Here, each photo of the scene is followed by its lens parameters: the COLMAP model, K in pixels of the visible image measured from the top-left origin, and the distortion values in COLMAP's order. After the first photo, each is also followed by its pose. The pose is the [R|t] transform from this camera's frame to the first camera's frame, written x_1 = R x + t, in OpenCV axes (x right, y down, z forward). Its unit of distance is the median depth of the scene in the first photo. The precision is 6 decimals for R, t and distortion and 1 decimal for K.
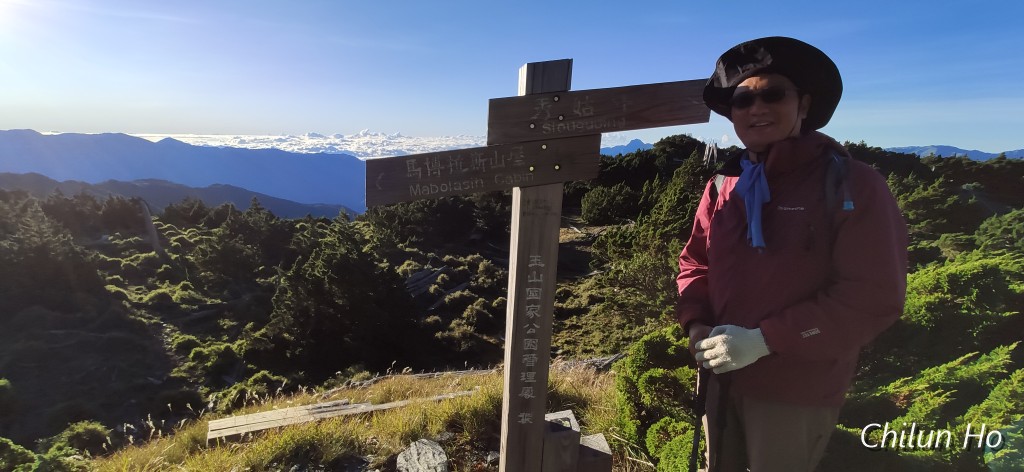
lens RADIAL K [[448.7, 0, 509.5], [0, 448.7, 233.3], [0, 0, 1]] dist [-0.032816, 0.023234]
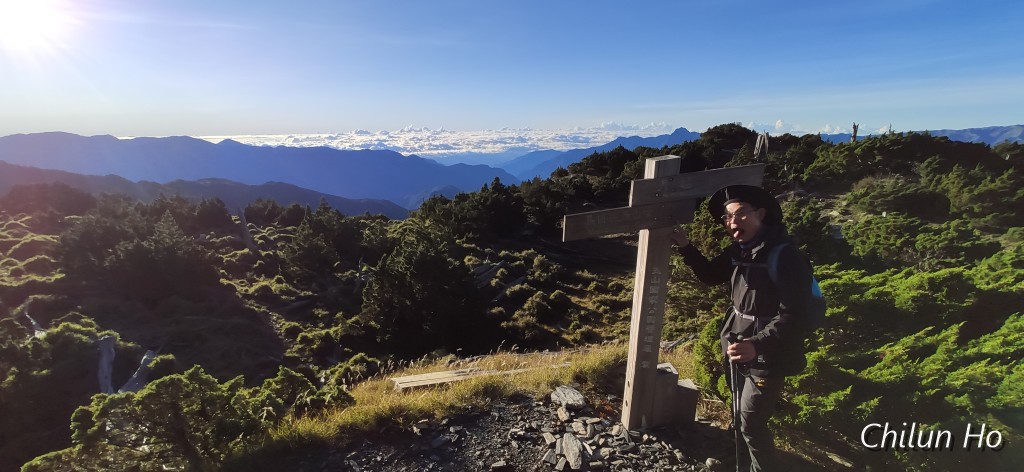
lens RADIAL K [[449.0, 0, 510.3], [0, 449.0, 233.5], [0, 0, 1]] dist [-0.032146, 0.017675]
pose [[0.995898, -0.006979, -0.090215, -0.041596], [0.008447, 0.999838, 0.015908, -0.013806], [0.090089, -0.016605, 0.995795, -0.091794]]
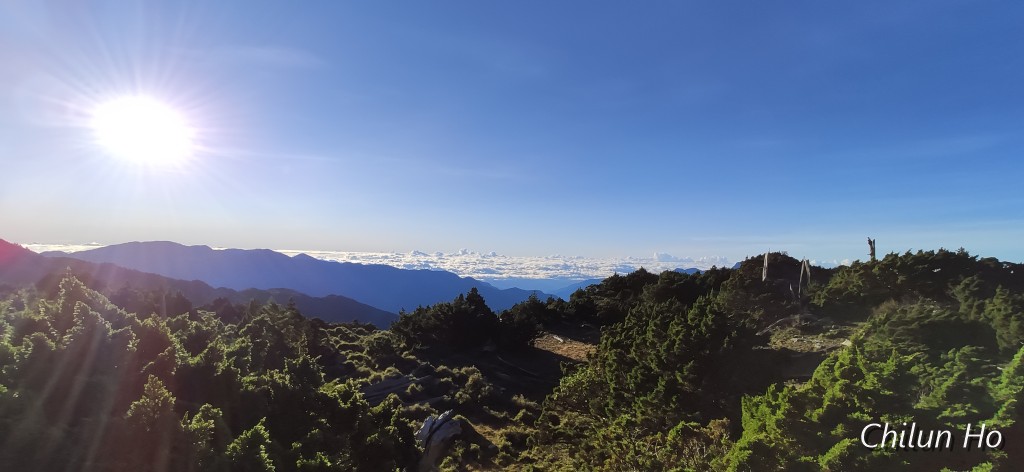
lens RADIAL K [[449.0, 0, 510.3], [0, 449.0, 233.5], [0, 0, 1]] dist [-0.032146, 0.017675]
pose [[0.977869, 0.002515, -0.209201, 0.313912], [-0.057292, 0.964925, -0.256199, 0.025802], [0.201219, 0.262515, 0.943714, 0.149309]]
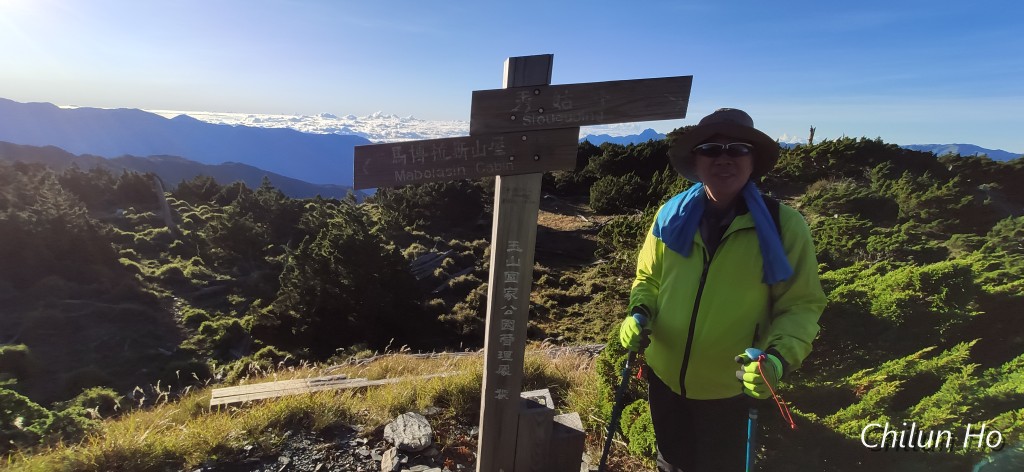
lens RADIAL K [[447.9, 0, 509.7], [0, 447.9, 231.9], [0, 0, 1]] dist [-0.033659, 0.025917]
pose [[0.999334, 0.031851, -0.017820, 0.008058], [-0.031352, 0.999126, 0.027634, -0.000043], [0.018684, -0.027056, 0.999459, -0.006349]]
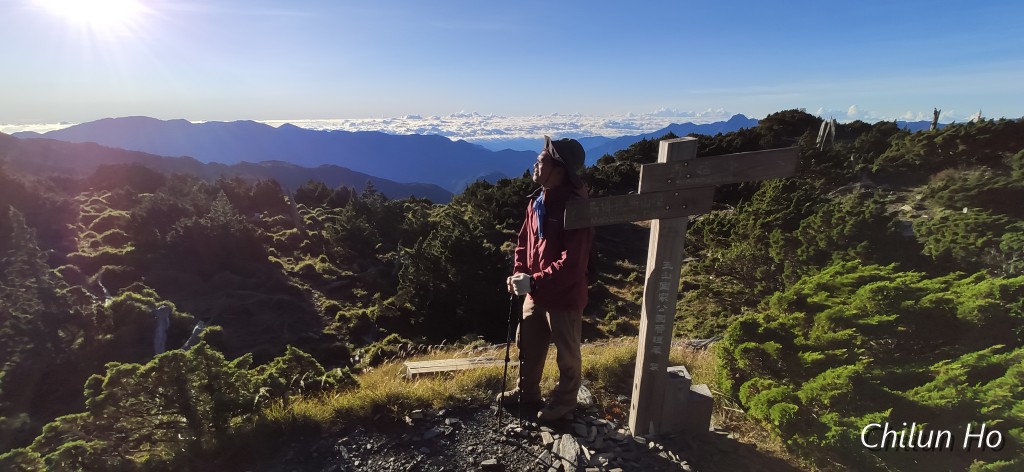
lens RADIAL K [[449.0, 0, 510.3], [0, 449.0, 233.5], [0, 0, 1]] dist [-0.032146, 0.017675]
pose [[0.981652, 0.024765, -0.189064, -0.022628], [-0.016233, 0.998784, 0.046543, -0.013637], [0.189987, -0.042620, 0.980861, -0.075216]]
